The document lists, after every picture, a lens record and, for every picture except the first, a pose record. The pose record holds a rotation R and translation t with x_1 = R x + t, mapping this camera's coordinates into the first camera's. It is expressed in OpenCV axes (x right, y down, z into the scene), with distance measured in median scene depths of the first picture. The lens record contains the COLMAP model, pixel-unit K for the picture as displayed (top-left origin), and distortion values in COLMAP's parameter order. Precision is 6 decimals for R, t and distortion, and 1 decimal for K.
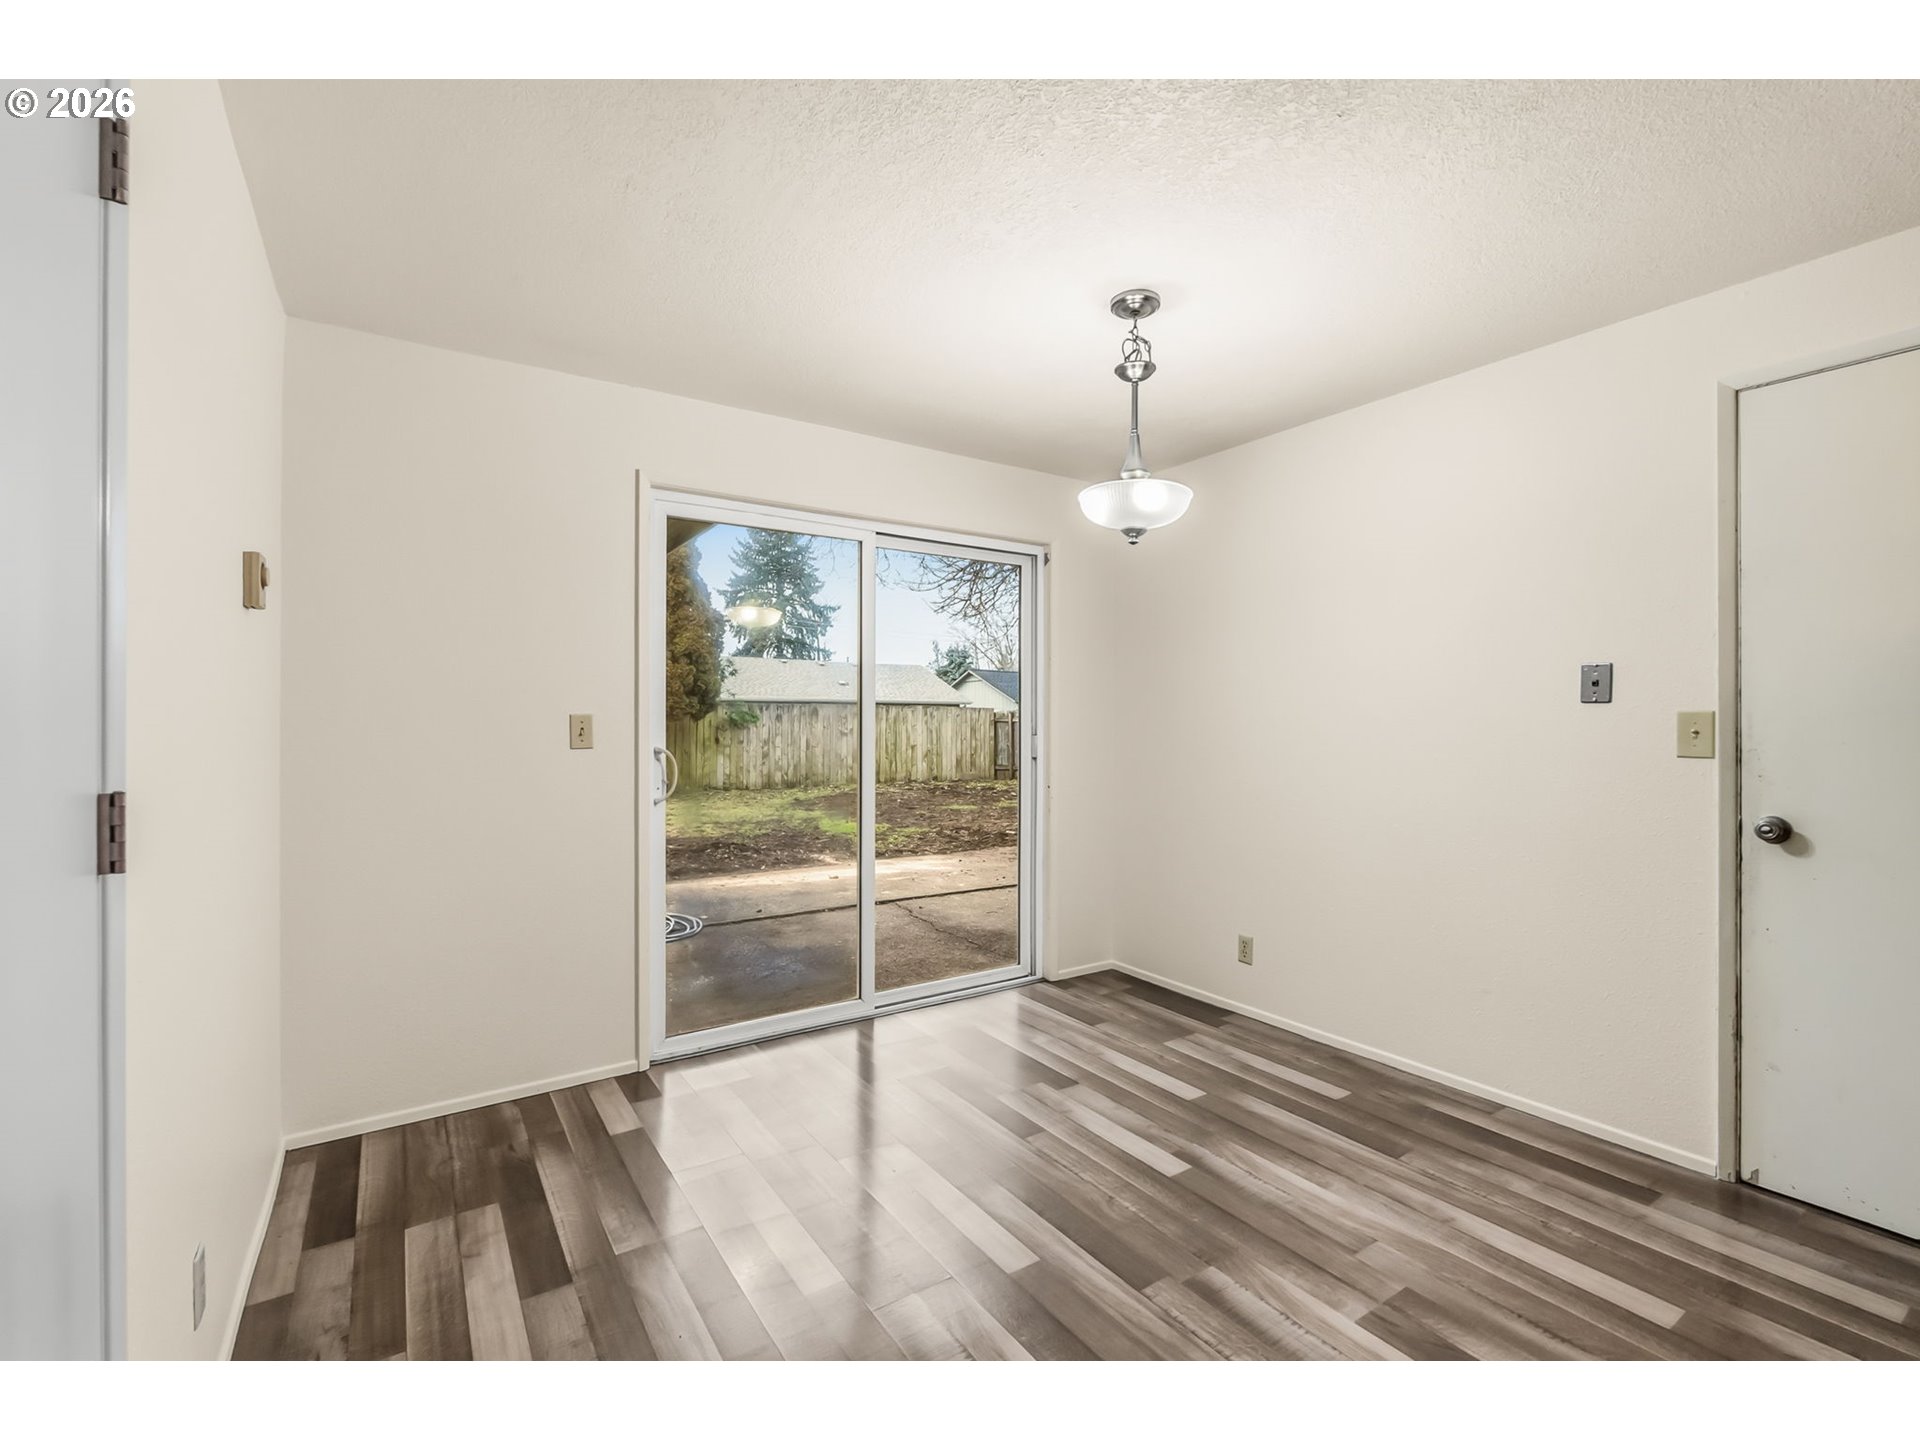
lens RADIAL K [[857.4, 0, 965.7], [0, 857.4, 737.0], [0, 0, 1]] dist [-0.002013, 0.000351]
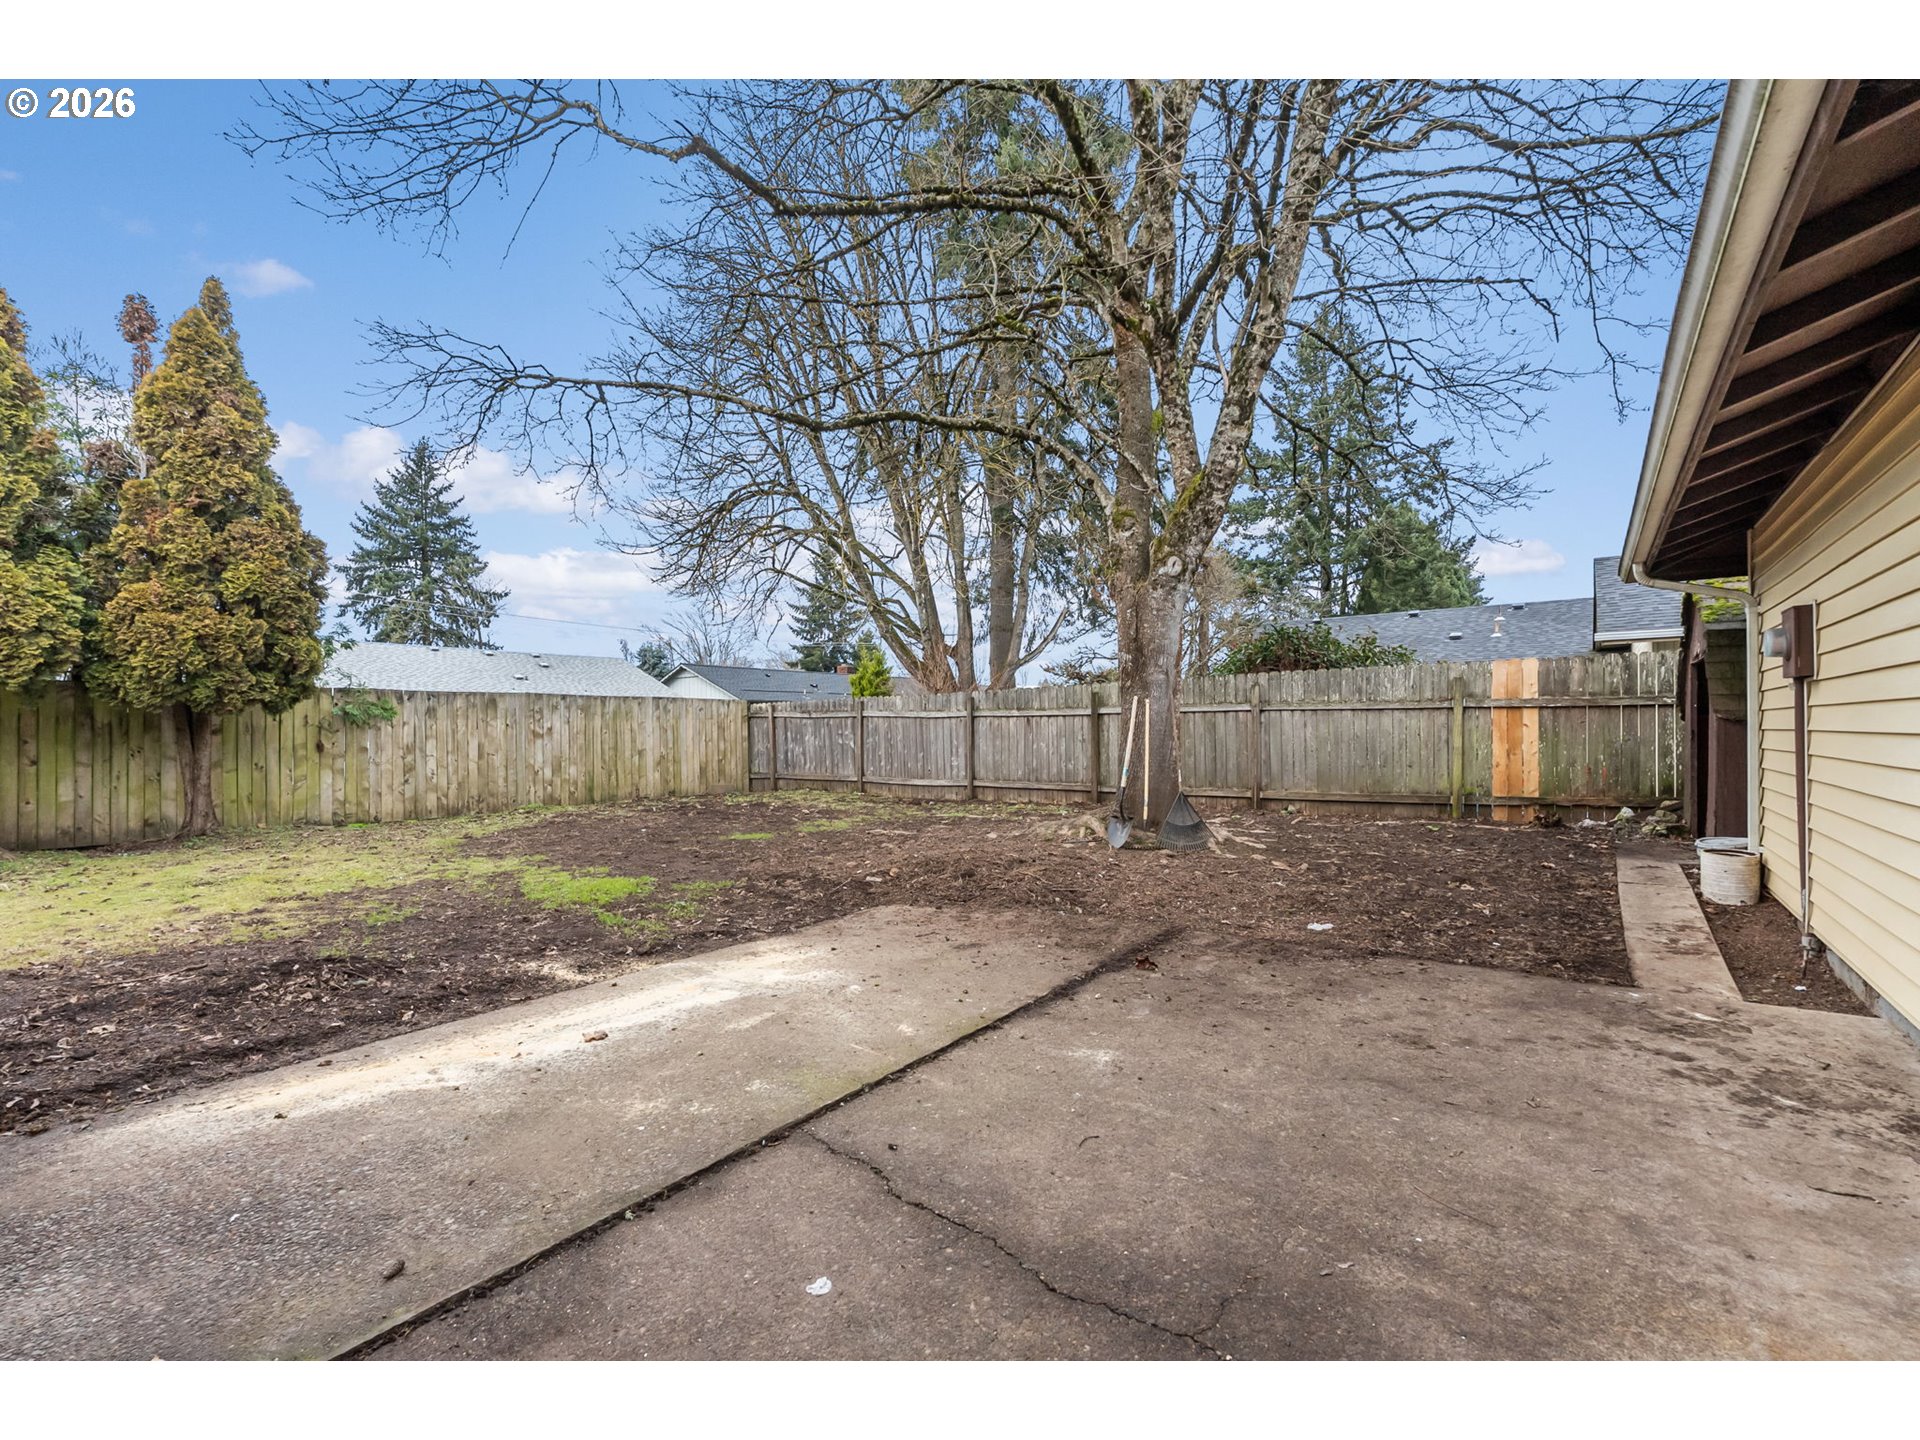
lens RADIAL K [[857.4, 0, 965.7], [0, 857.4, 737.0], [0, 0, 1]] dist [-0.002013, 0.000351]
pose [[0.940129, -0.018506, 0.340317, -0.051500], [0.020569, 0.999785, -0.002457, 0.006722], [-0.340198, 0.009310, 0.940308, 0.220708]]
